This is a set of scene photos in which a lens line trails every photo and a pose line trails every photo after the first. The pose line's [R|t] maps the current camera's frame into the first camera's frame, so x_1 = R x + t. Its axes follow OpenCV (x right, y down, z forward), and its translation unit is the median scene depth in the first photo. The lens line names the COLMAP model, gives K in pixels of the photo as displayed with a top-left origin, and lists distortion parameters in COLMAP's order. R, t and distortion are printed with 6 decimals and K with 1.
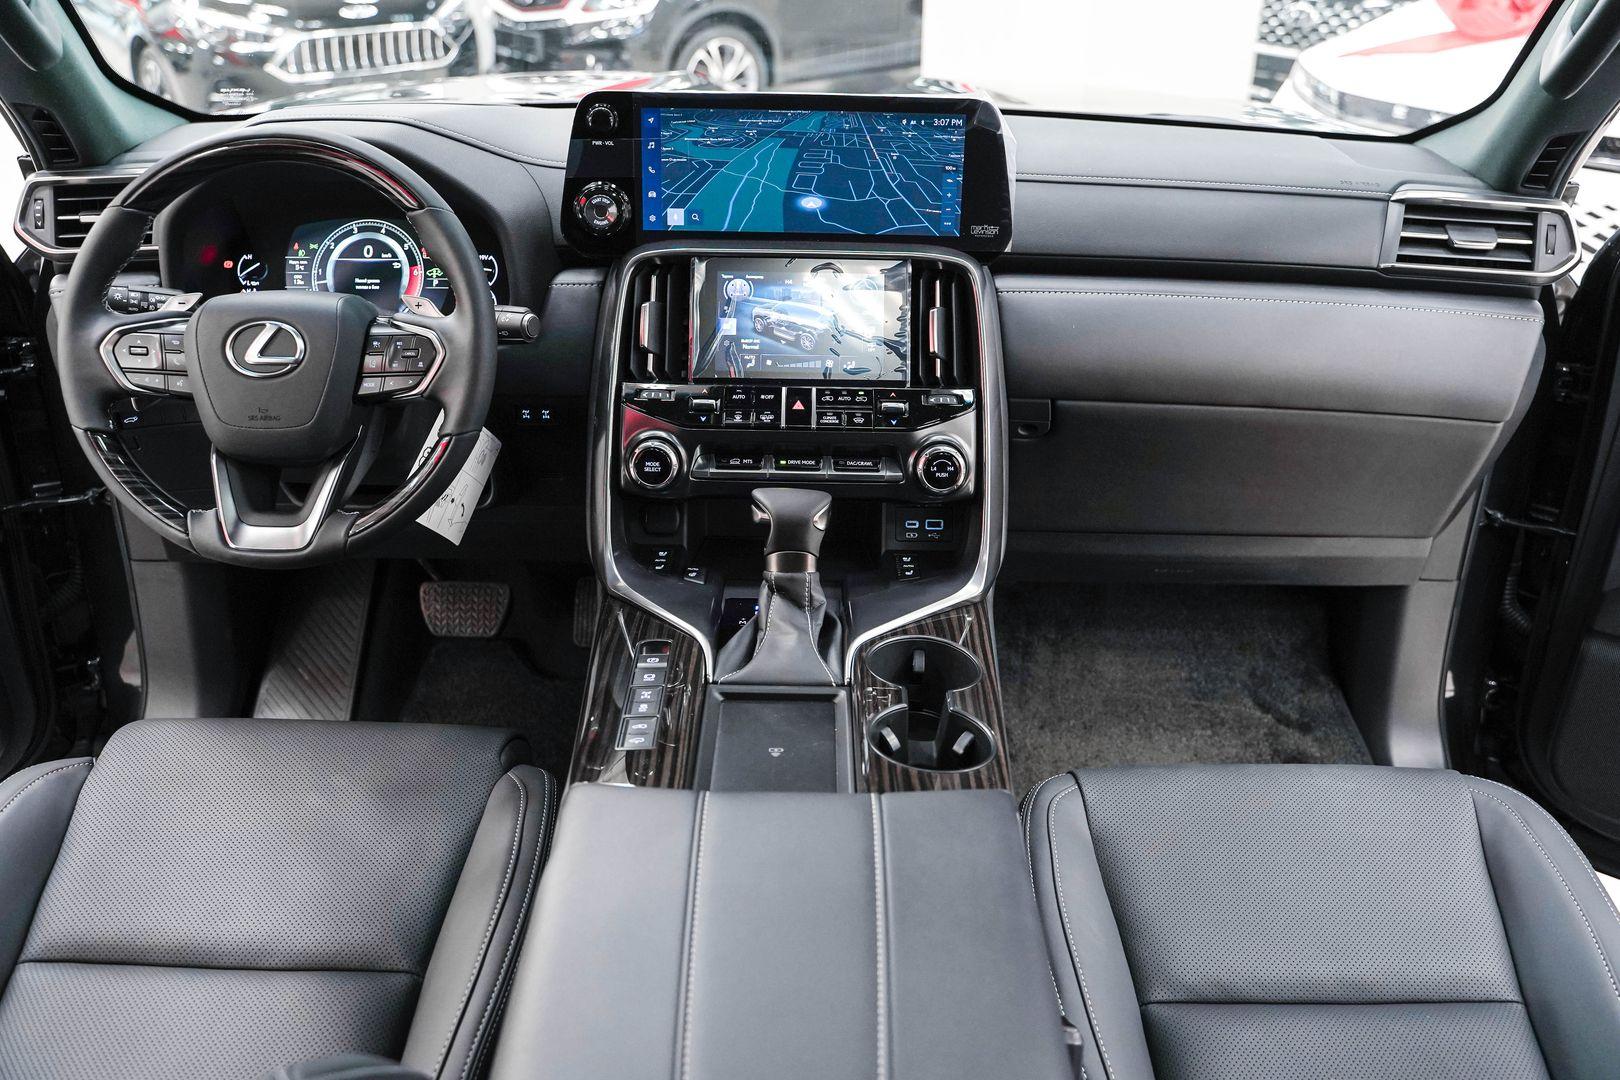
lens RADIAL K [[1320.9, 0, 799.6], [0, 1320.9, 529.1], [0, 0, 1]] dist [-0.107949, 0.077460]
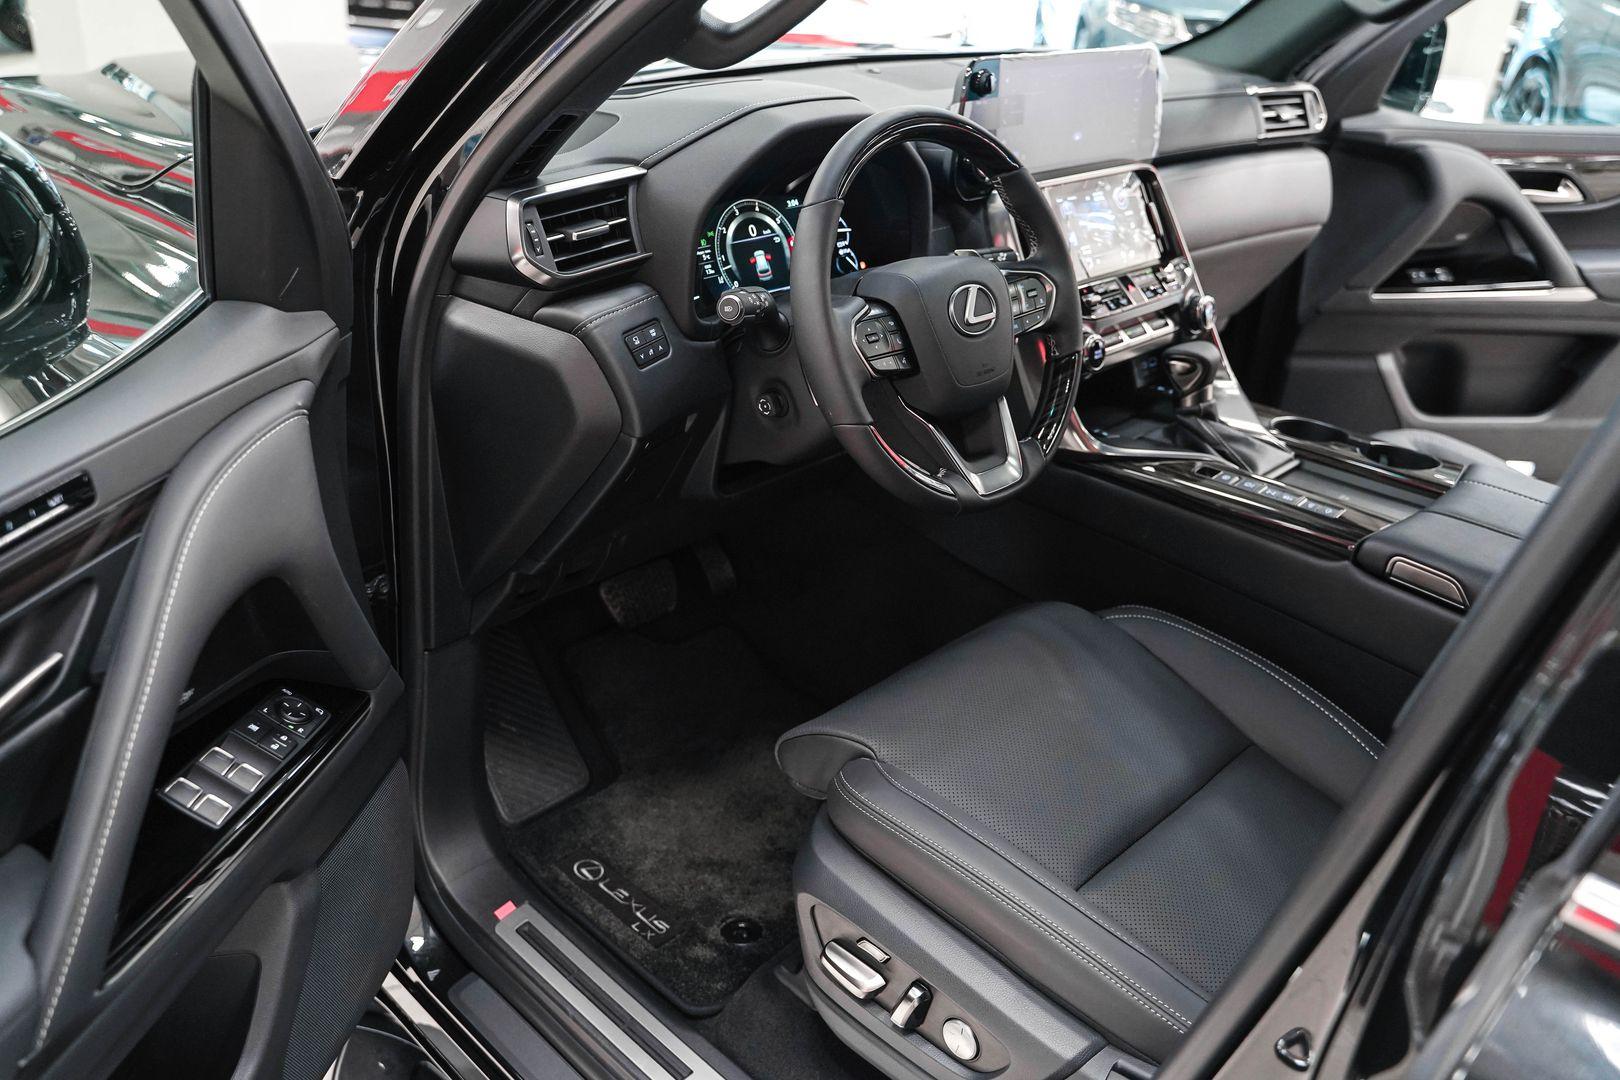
lens RADIAL K [[1320.9, 0, 812.8], [0, 1320.9, 548.4], [0, 0, 1]] dist [-0.107949, 0.077460]
pose [[0.696060, -0.314142, 0.645612, -1.135734], [0.269539, 0.947764, 0.170563, -0.153741], [-0.665469, 0.055296, 0.744374, 0.241729]]
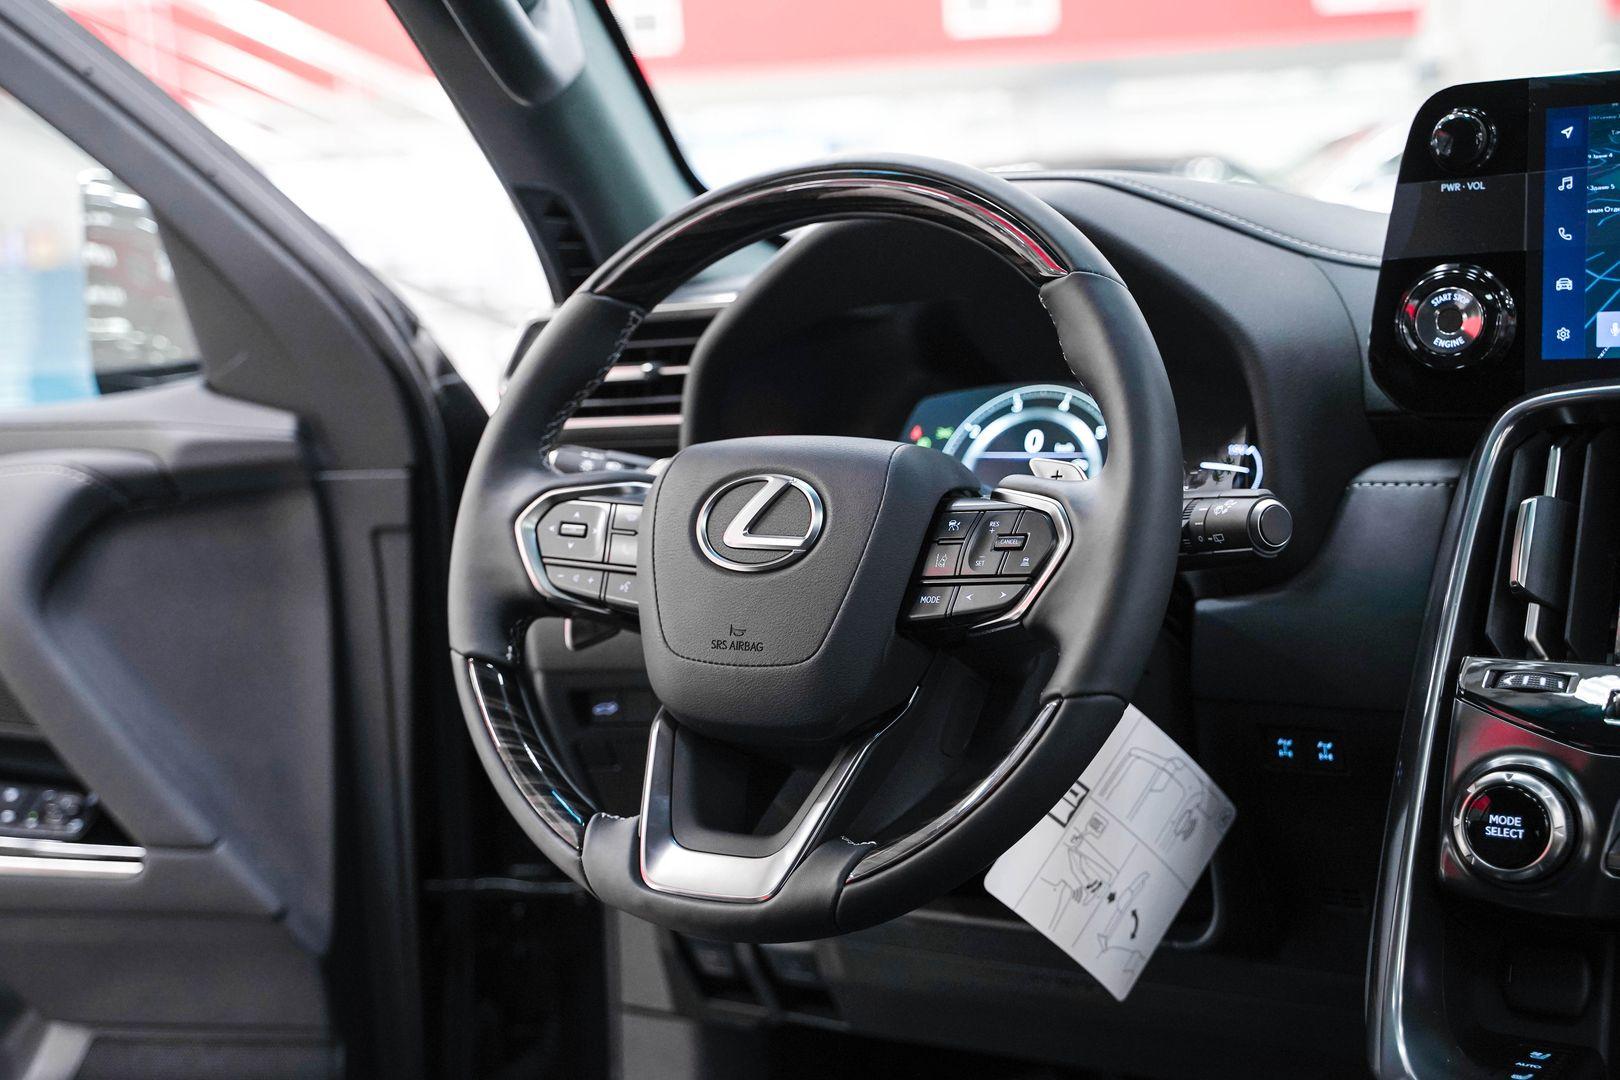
lens RADIAL K [[2203.1, 0, 782.6], [0, 2203.1, 529.5], [0, 0, 1]] dist [0.074287, 0.000000]
pose [[0.851271, 0.005388, -0.524698, 0.072105], [-0.170956, 0.948236, -0.267622, 0.096968], [0.496096, 0.317519, 0.808128, 0.228712]]
